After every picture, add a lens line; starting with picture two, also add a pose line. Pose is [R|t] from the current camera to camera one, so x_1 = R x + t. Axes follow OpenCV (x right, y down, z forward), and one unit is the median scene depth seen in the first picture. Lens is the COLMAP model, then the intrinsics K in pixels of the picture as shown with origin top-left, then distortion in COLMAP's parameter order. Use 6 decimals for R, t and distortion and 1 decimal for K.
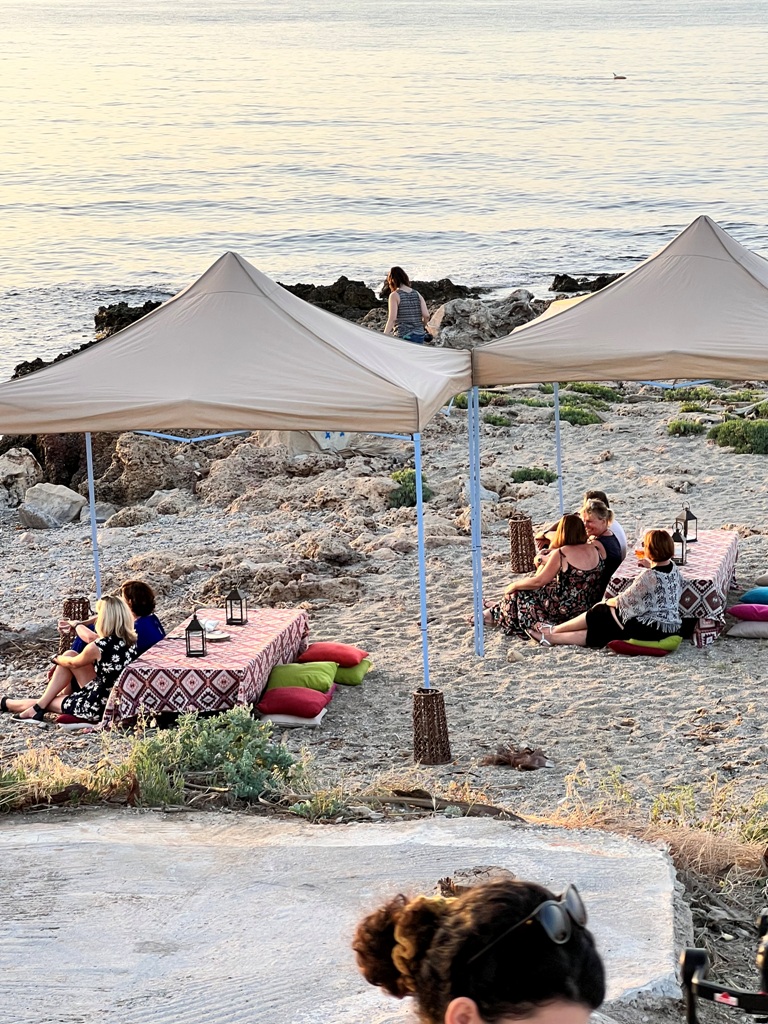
lens RADIAL K [[2692.0, 0, 382.2], [0, 2692.0, 514.4], [0, 0, 1]] dist [-0.110128, 0.000000]
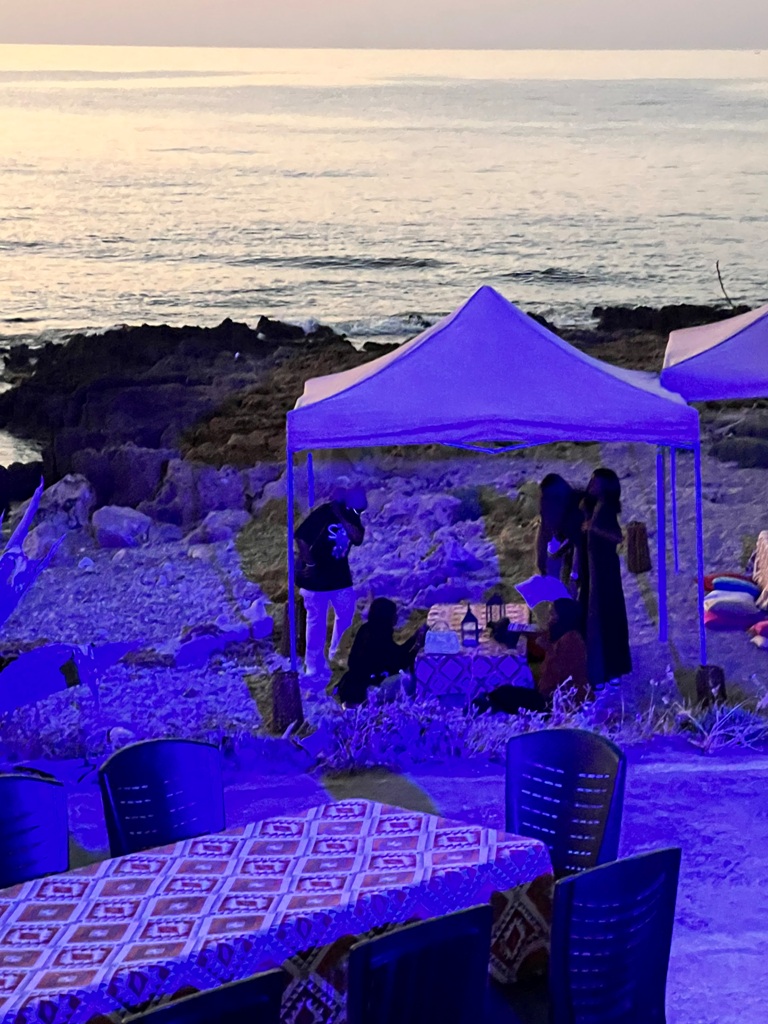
lens RADIAL K [[2548.9, 0, 383.3], [0, 2548.9, 510.8], [0, 0, 1]] dist [-0.057543, 0.000000]
pose [[0.988673, -0.017078, 0.149113, -0.170807], [0.019458, 0.999705, -0.014517, 0.007397], [-0.148821, 0.017254, 0.988714, -0.030542]]
